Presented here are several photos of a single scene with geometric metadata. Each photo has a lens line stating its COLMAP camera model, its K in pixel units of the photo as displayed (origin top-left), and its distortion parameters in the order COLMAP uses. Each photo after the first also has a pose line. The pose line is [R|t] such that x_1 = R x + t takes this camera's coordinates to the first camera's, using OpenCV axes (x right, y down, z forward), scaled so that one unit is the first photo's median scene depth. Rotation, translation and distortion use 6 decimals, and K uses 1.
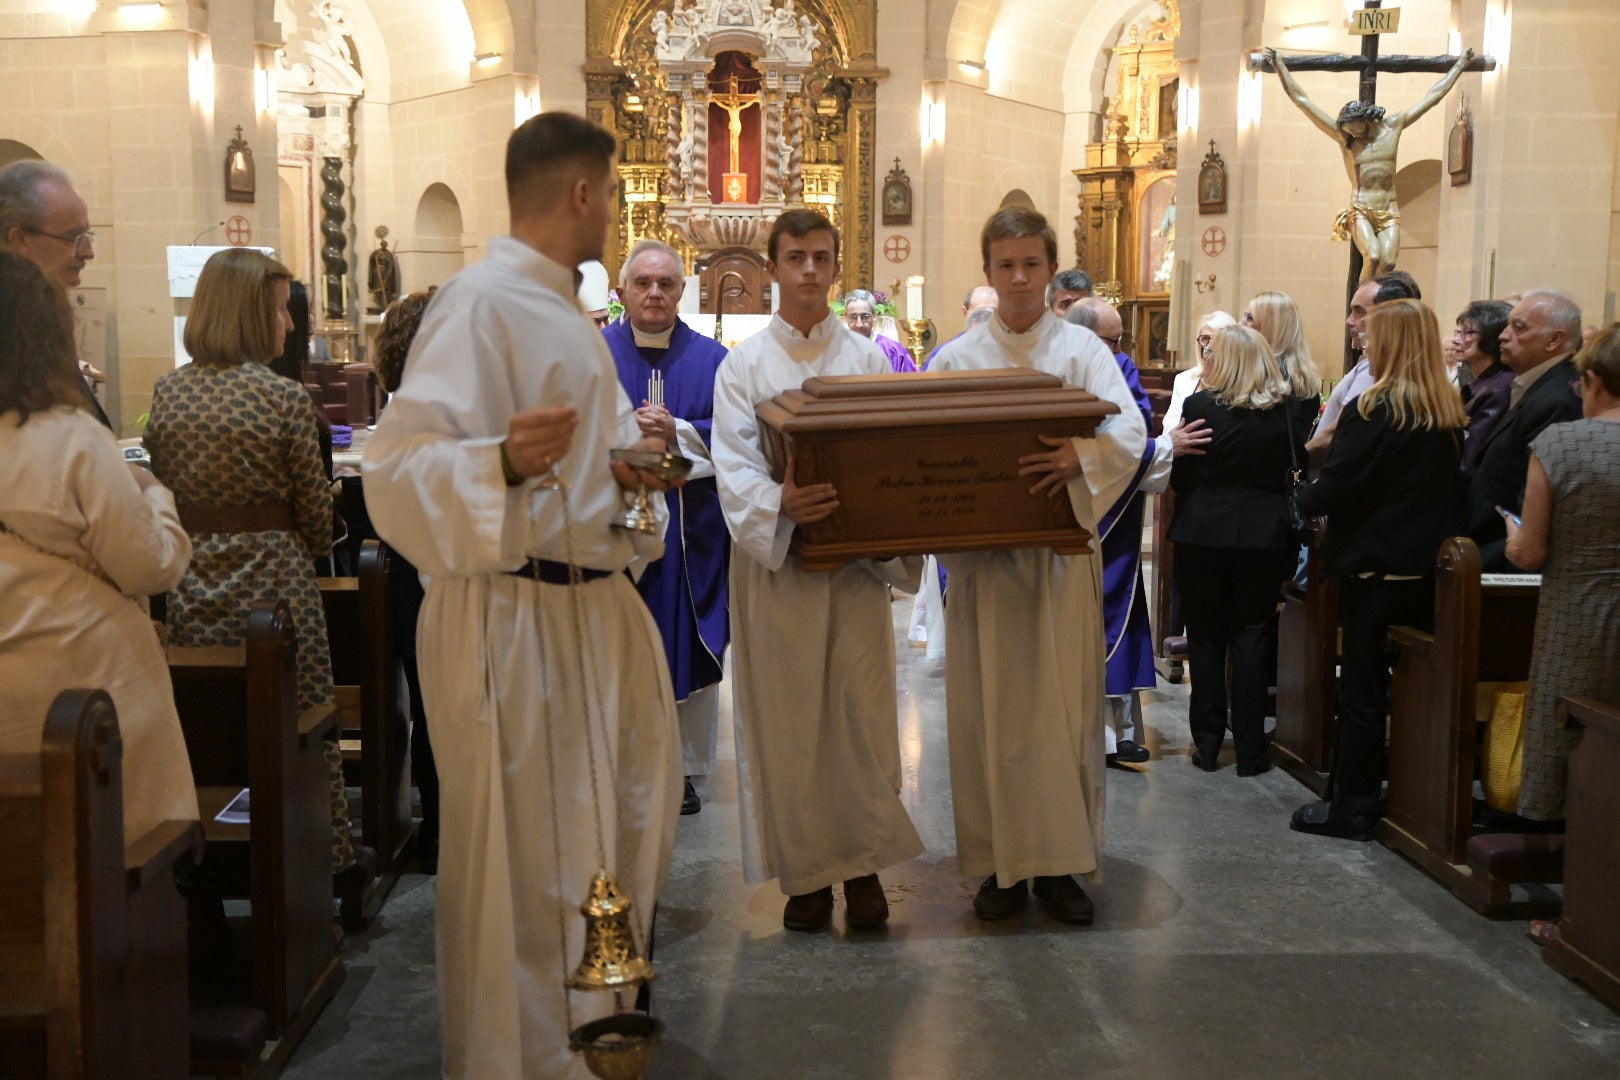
lens RADIAL K [[1858.8, 0, 810.0], [0, 1858.8, 540.0], [0, 0, 1]] dist [0.008437, 0.057413]
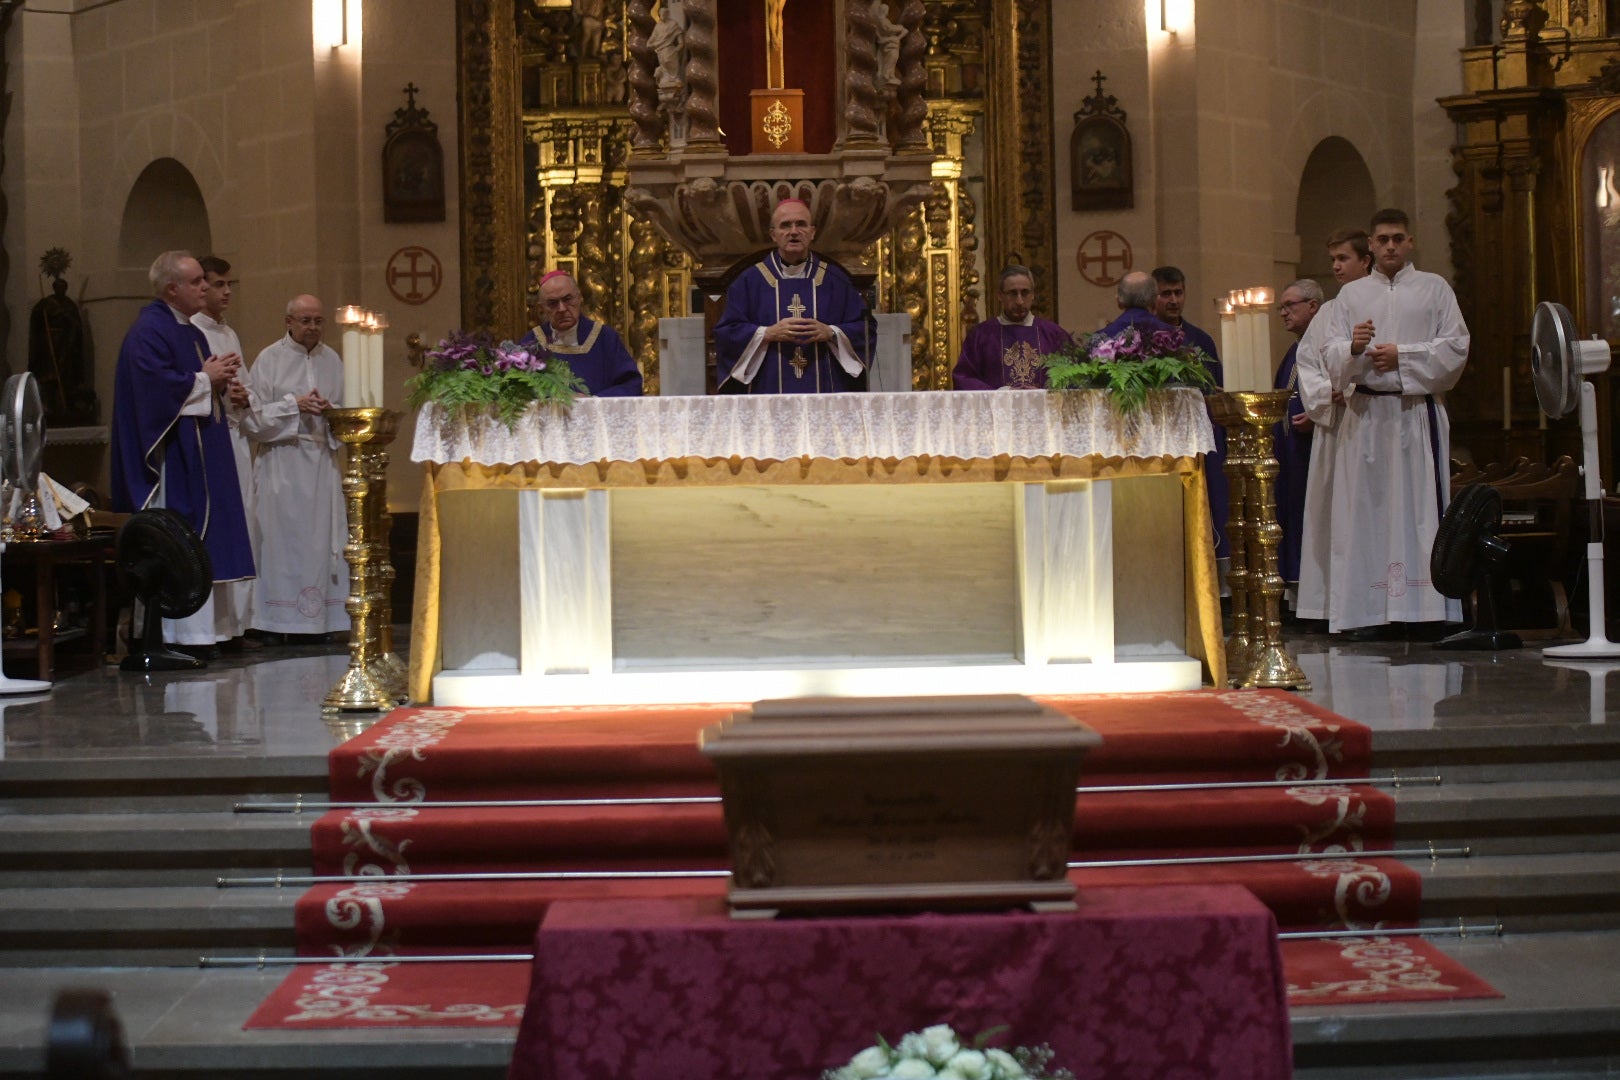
lens RADIAL K [[3004.0, 0, 810.0], [0, 3004.0, 540.0], [0, 0, 1]] dist [-0.187677, 0.178742]
pose [[0.999551, -0.027286, -0.012420, -0.021745], [0.026225, 0.996549, -0.078750, -0.025348], [0.014526, 0.078389, 0.996817, 0.235258]]
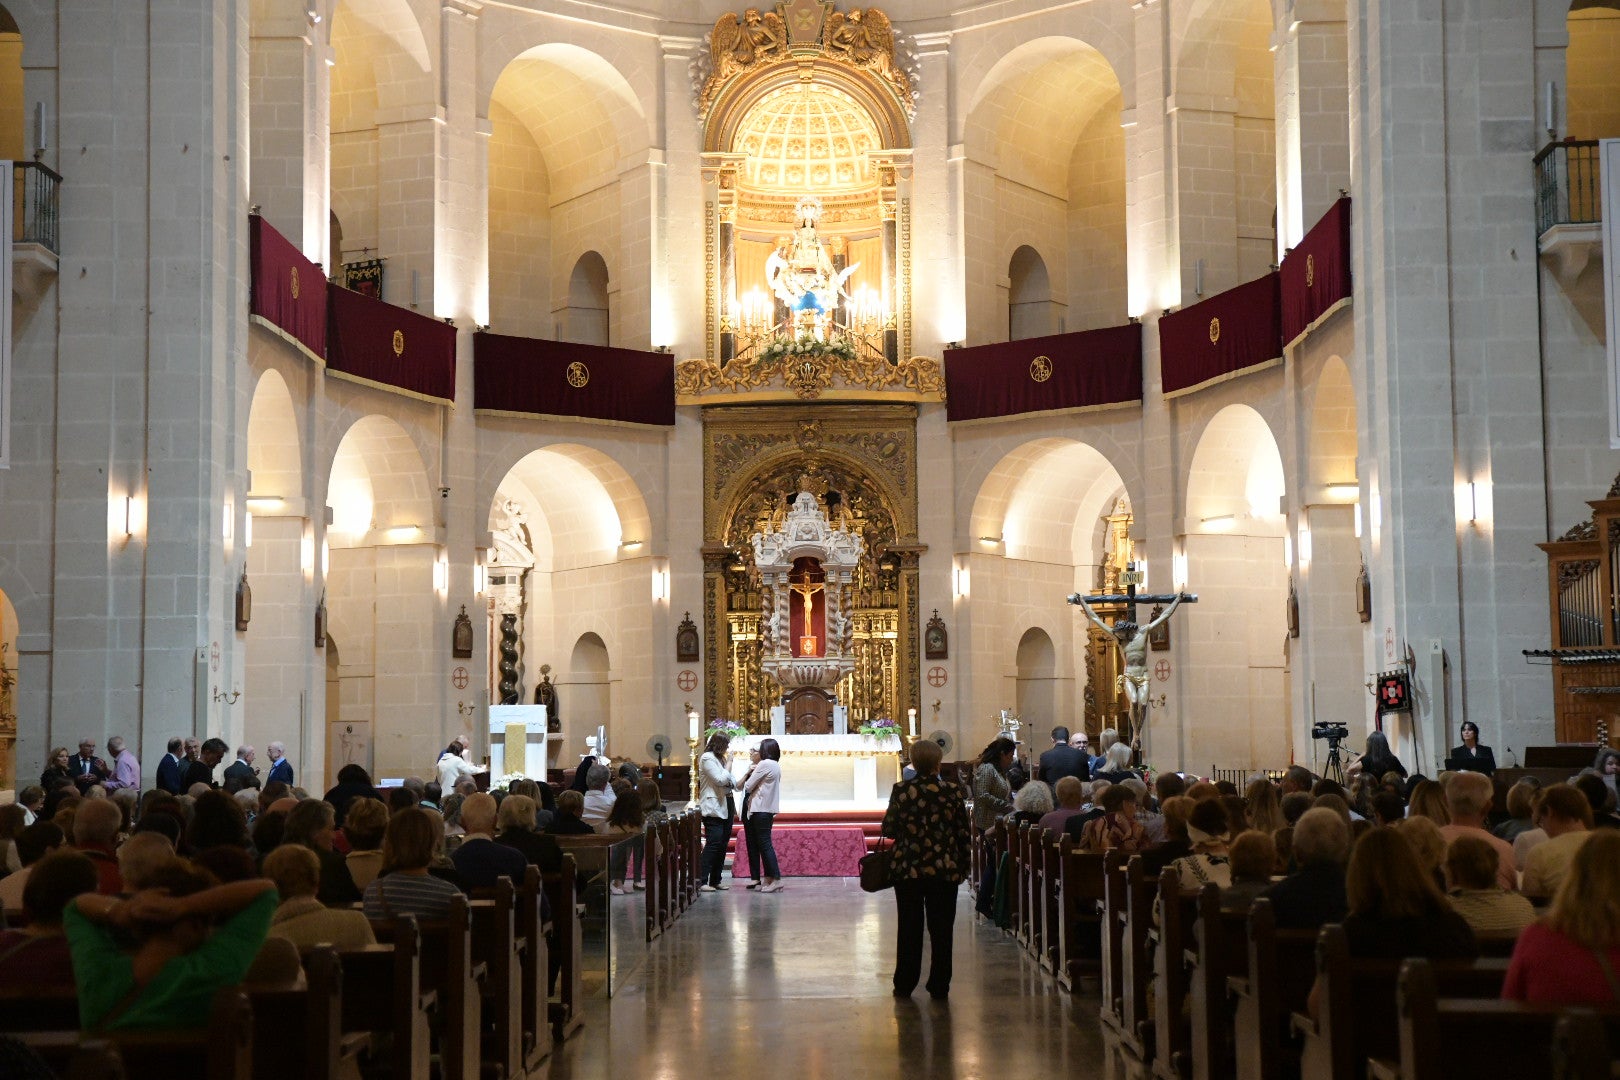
lens RADIAL K [[2817.5, 0, 803.5], [0, 2817.5, 557.4], [0, 0, 1]] dist [0.133418, 0.260698]
pose [[0.997592, -0.022239, -0.065690, 0.086245], [0.010760, 0.985355, -0.170178, 0.101193], [0.068512, 0.169062, 0.983221, -1.004295]]
